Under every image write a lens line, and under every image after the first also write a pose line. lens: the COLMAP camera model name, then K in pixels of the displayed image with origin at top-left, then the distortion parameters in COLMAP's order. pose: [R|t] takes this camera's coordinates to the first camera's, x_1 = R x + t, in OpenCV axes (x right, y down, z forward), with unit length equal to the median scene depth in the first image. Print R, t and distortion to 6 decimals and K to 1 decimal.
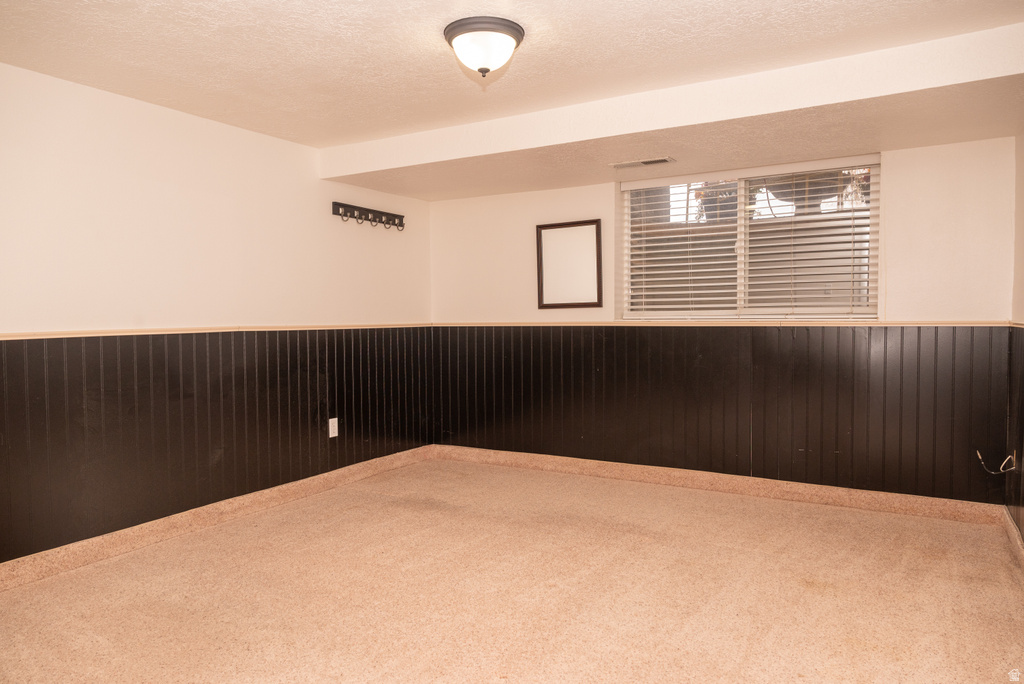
lens RADIAL K [[679.3, 0, 513.1], [0, 679.3, 345.0], [0, 0, 1]] dist [0.001034, 0.001118]
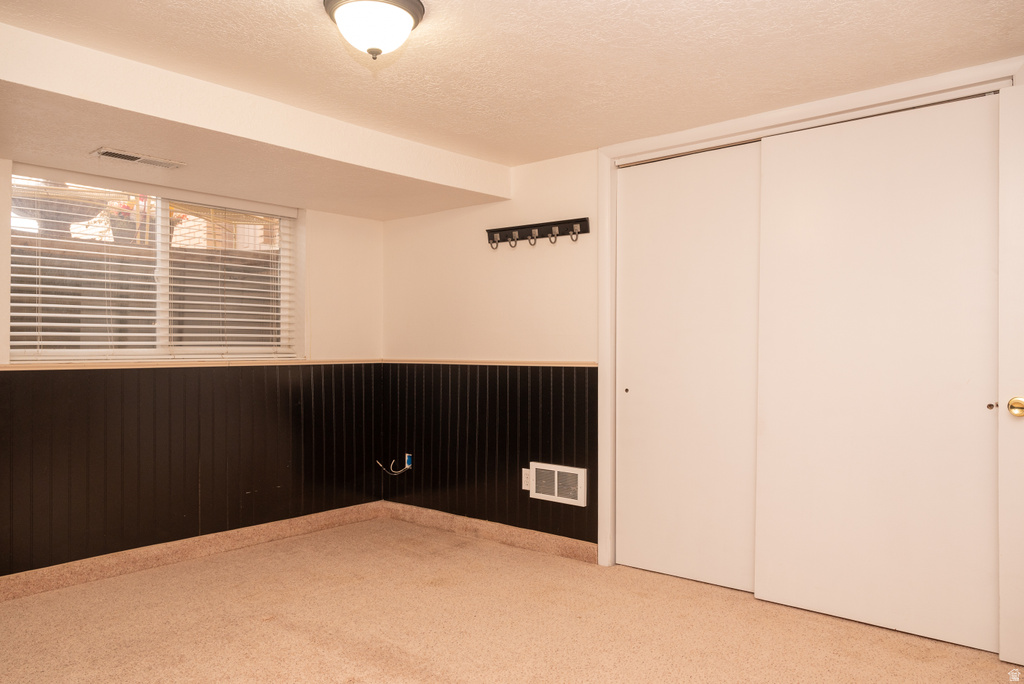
lens RADIAL K [[708.8, 0, 518.6], [0, 708.8, 341.0], [0, 0, 1]] dist [-0.000423, -0.000991]
pose [[0.187965, 0.022435, 0.981919, -0.495485], [0.047363, 0.998369, -0.031877, -0.011927], [-0.981033, 0.052499, 0.186596, 0.410389]]
